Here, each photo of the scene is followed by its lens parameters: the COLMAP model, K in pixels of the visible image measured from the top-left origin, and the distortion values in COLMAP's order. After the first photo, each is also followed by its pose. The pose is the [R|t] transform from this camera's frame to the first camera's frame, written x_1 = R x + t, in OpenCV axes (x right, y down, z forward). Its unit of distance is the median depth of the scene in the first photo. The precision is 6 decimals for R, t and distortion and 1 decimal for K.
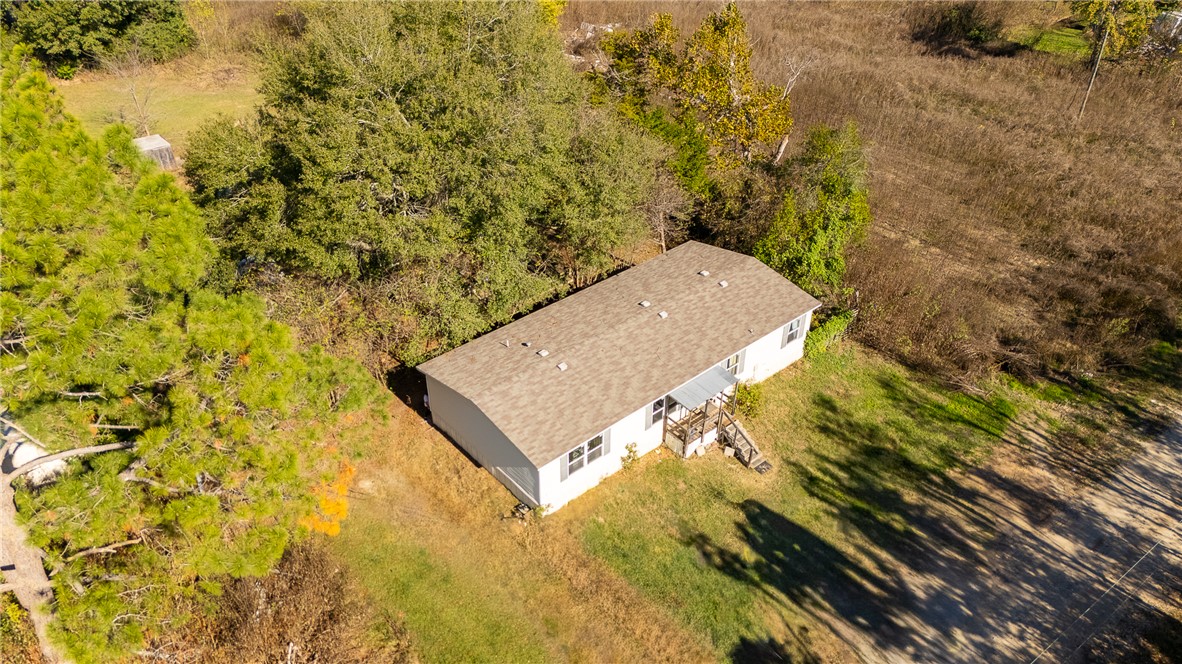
lens RADIAL K [[871.1, 0, 585.5], [0, 871.1, 342.3], [0, 0, 1]] dist [0.059092, -0.056745]
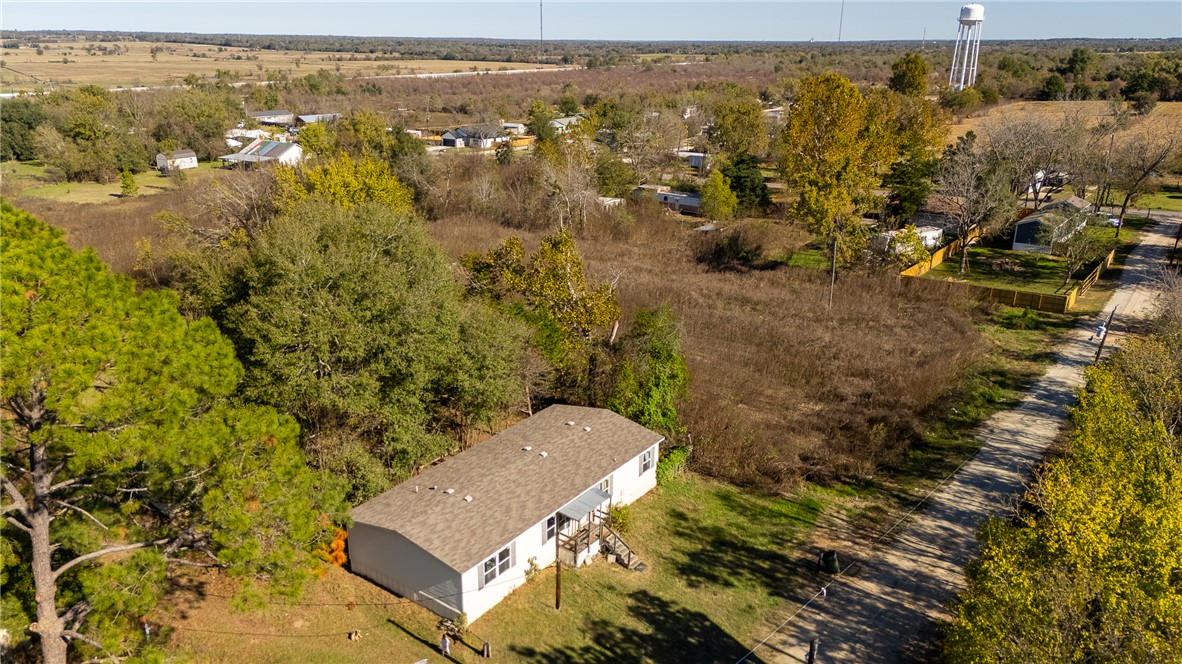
lens RADIAL K [[871.1, 0, 592.5], [0, 871.1, 331.9], [0, 0, 1]] dist [0.059092, -0.056745]
pose [[0.974263, -0.067272, 0.215141, -0.091563], [0.125813, 0.954216, -0.271371, 0.138957], [-0.187036, 0.291454, 0.938121, -0.202224]]
